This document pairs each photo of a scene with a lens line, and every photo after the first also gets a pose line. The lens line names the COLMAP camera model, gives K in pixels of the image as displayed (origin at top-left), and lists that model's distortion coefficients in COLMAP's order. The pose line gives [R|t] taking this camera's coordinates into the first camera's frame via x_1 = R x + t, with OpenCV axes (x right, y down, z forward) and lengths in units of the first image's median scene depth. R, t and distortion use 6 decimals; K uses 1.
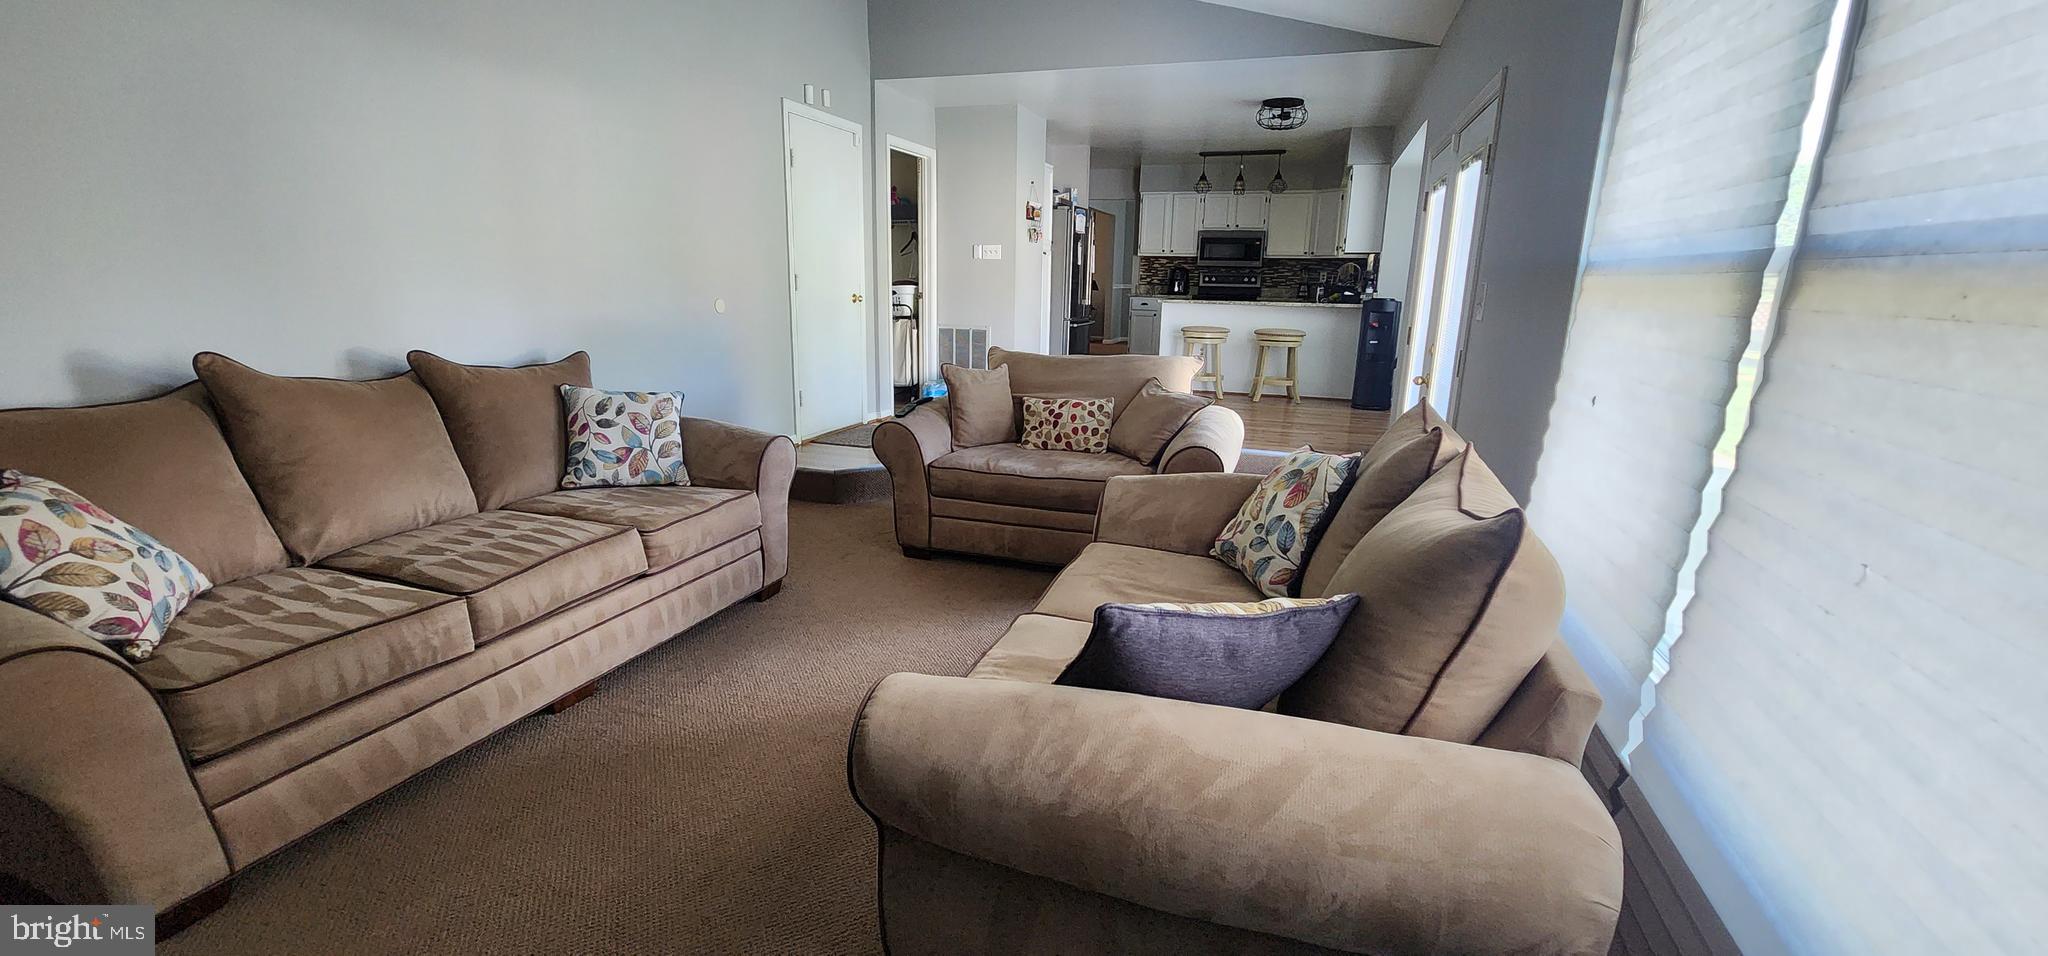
lens RADIAL K [[835.4, 0, 1018.4], [0, 835.4, 474.2], [0, 0, 1]] dist [-0.003633, -0.002256]
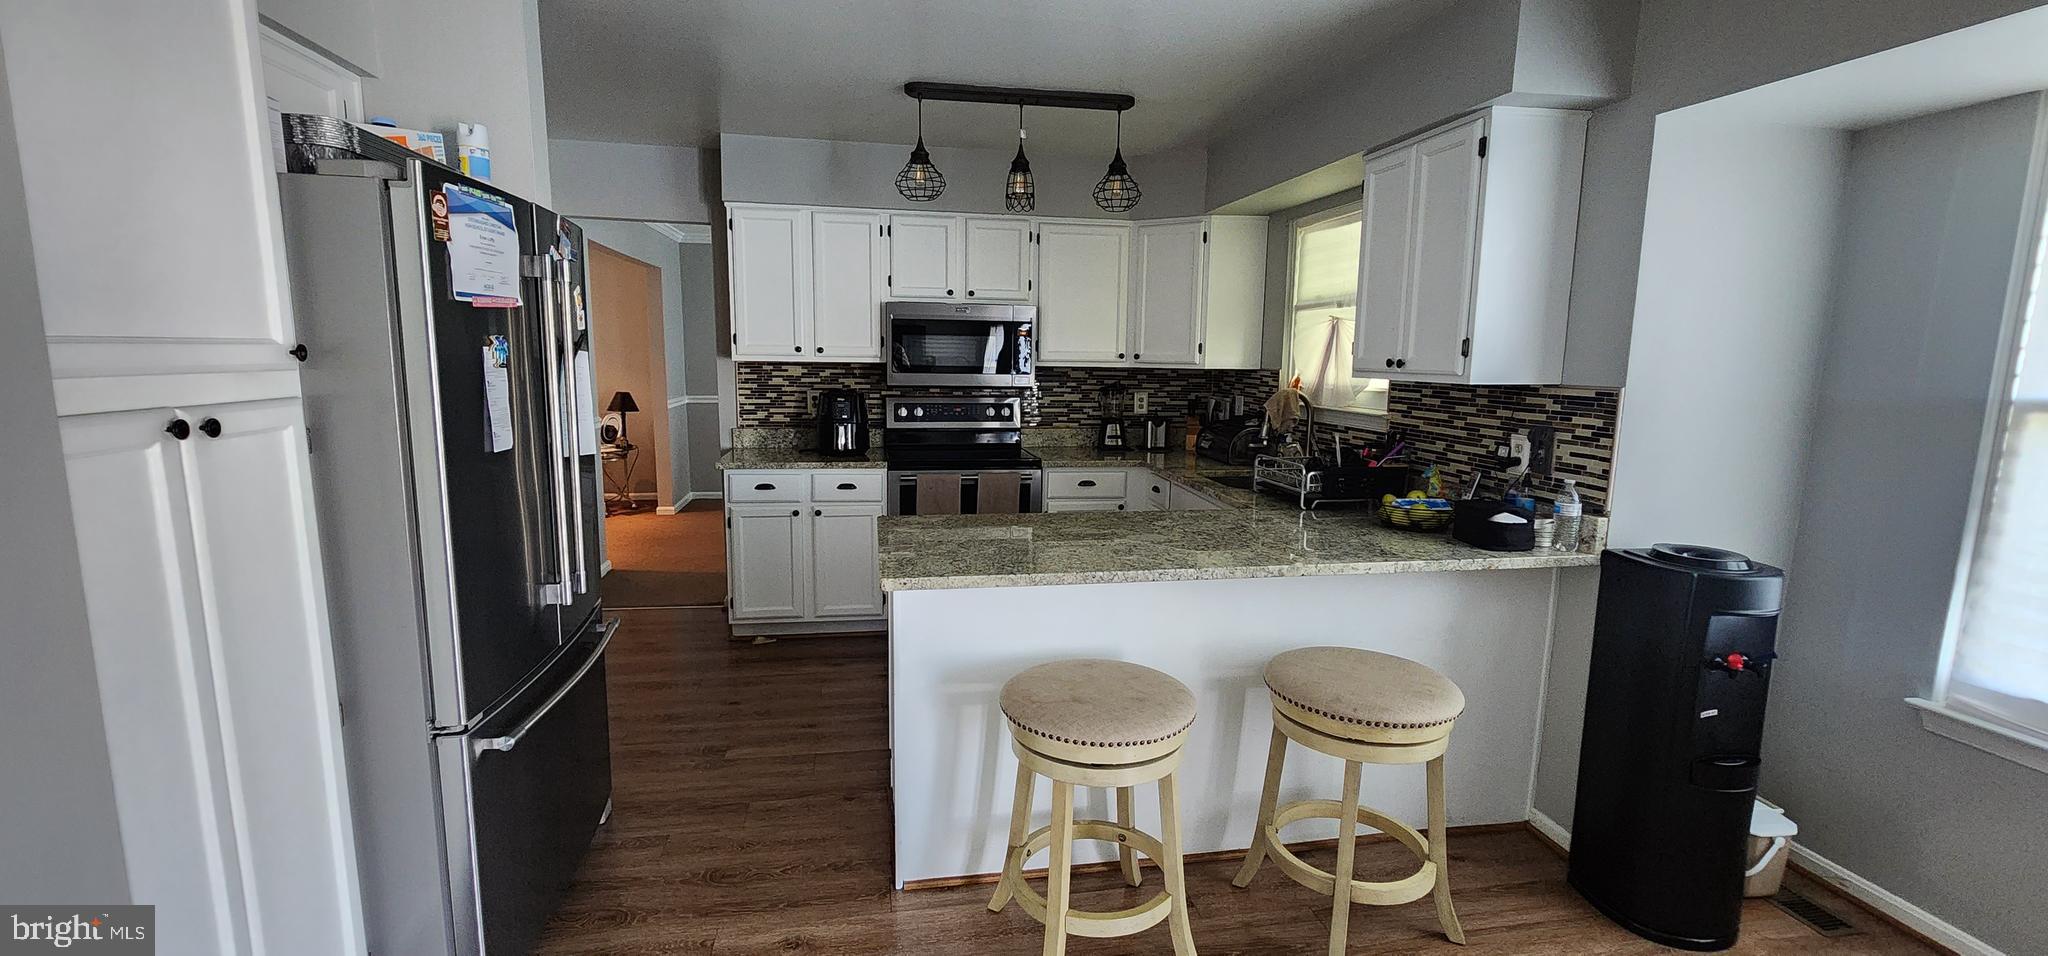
lens RADIAL K [[835.4, 0, 1021.0], [0, 835.4, 476.0], [0, 0, 1]] dist [-0.003633, -0.002256]
pose [[0.873257, -0.076312, 0.481247, 0.171207], [0.113542, 0.992340, -0.048674, -0.435323], [-0.473846, 0.097146, 0.875233, 1.497580]]
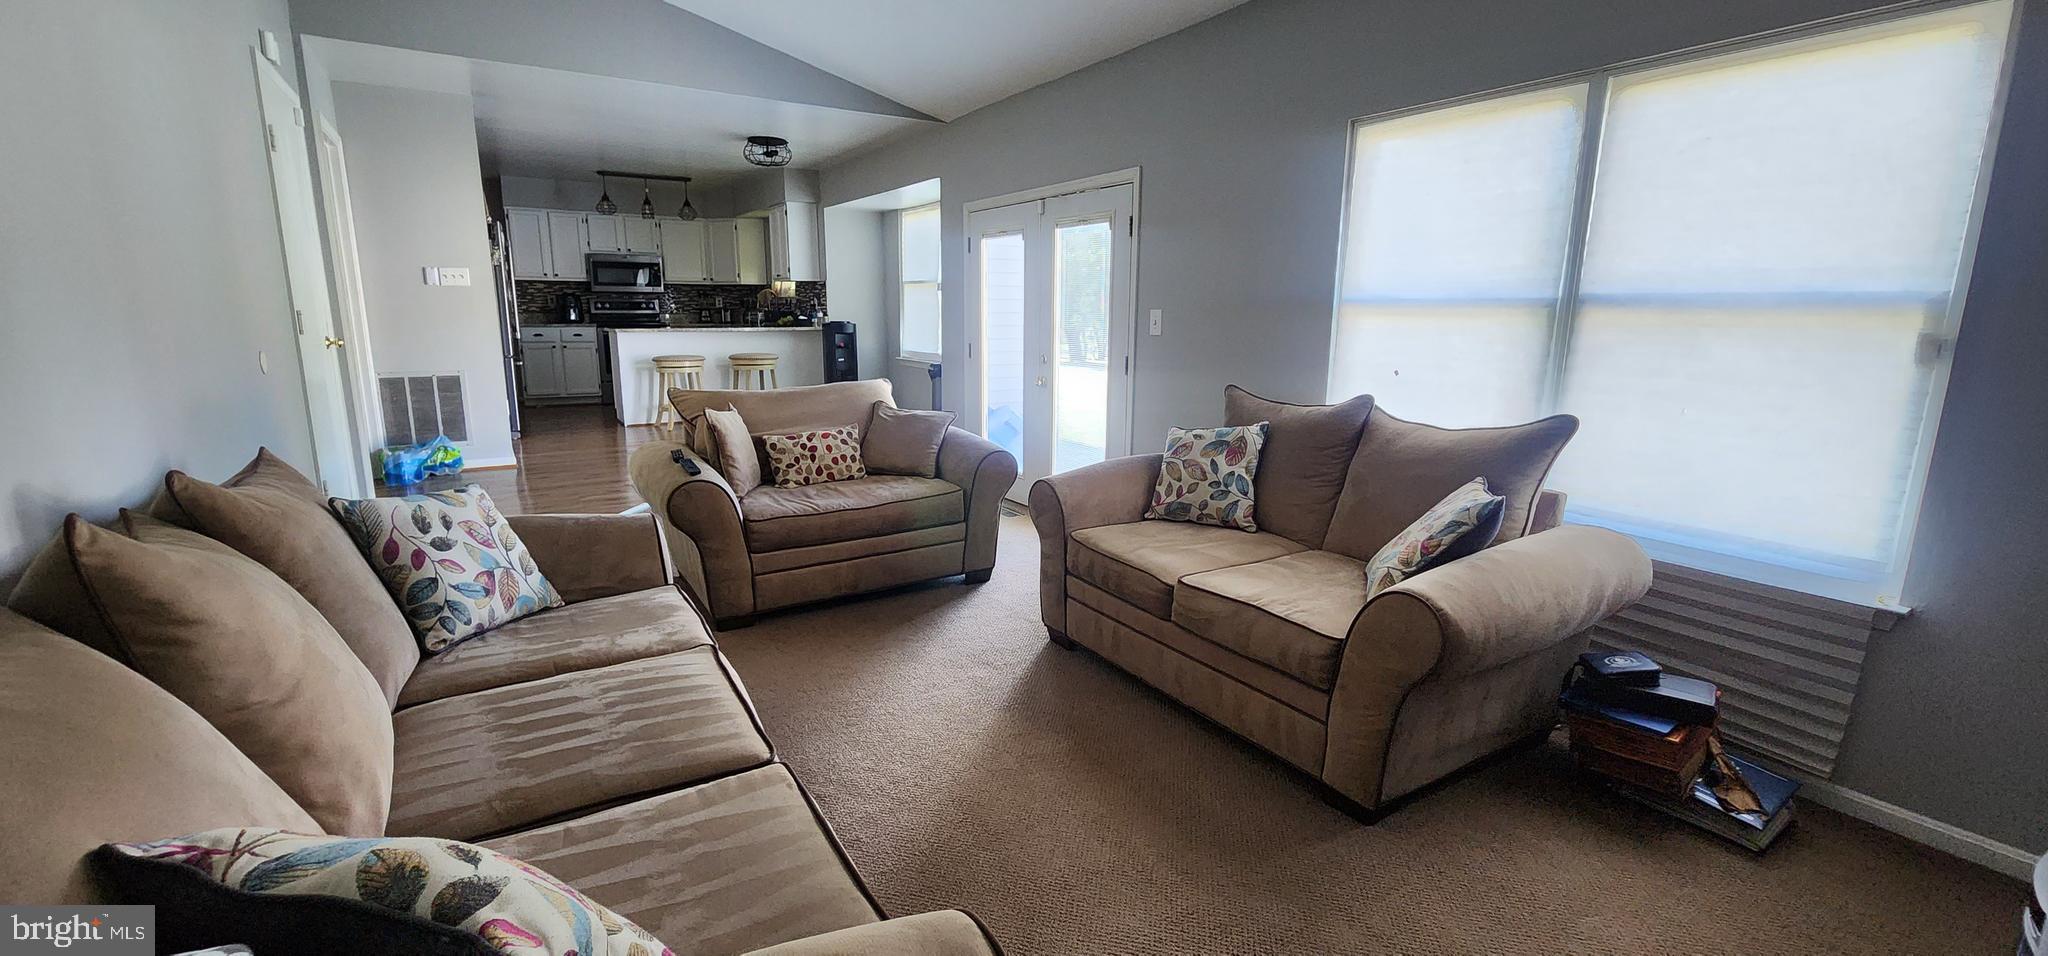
lens RADIAL K [[835.4, 0, 1016.0], [0, 835.4, 474.1], [0, 0, 1]] dist [-0.003633, -0.002256]
pose [[0.631011, -0.165961, 0.757814, -0.539715], [0.184249, 0.980959, 0.061411, -0.055587], [-0.753576, 0.100875, 0.649575, 0.175484]]
